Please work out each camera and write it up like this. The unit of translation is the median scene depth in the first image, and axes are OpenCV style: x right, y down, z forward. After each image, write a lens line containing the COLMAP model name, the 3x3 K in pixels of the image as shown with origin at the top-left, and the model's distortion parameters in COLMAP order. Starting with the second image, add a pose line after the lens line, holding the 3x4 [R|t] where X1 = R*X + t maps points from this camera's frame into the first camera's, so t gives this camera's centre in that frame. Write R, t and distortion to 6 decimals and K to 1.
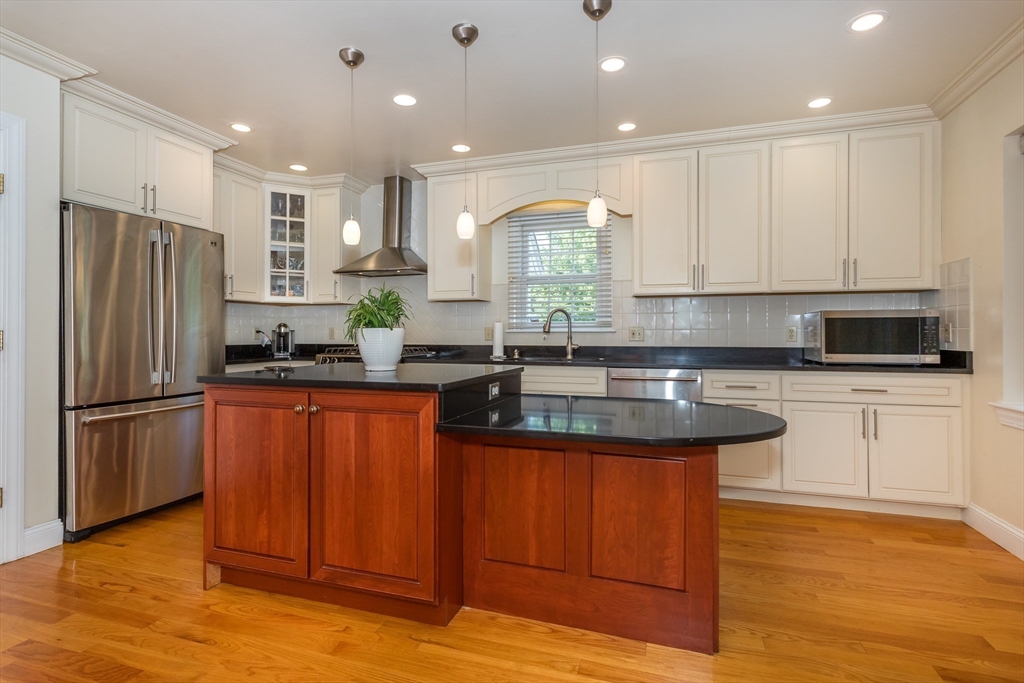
lens RADIAL K [[505.4, 0, 511.2], [0, 505.4, 331.2], [0, 0, 1]] dist [0.002848, 0.000320]
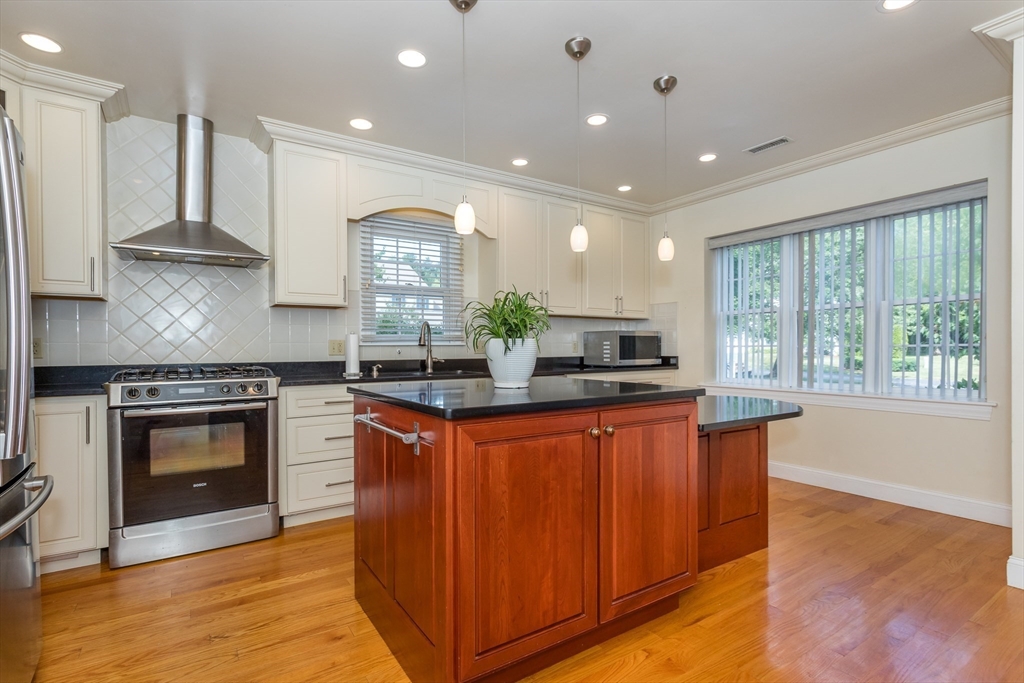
lens RADIAL K [[495.7, 0, 510.1], [0, 495.7, 349.8], [0, 0, 1]] dist [-0.000849, -0.000015]
pose [[0.620544, -0.005762, 0.784151, -0.910326], [0.001105, 0.999978, 0.006473, 0.006788], [-0.784171, -0.003150, 0.620537, 0.463365]]
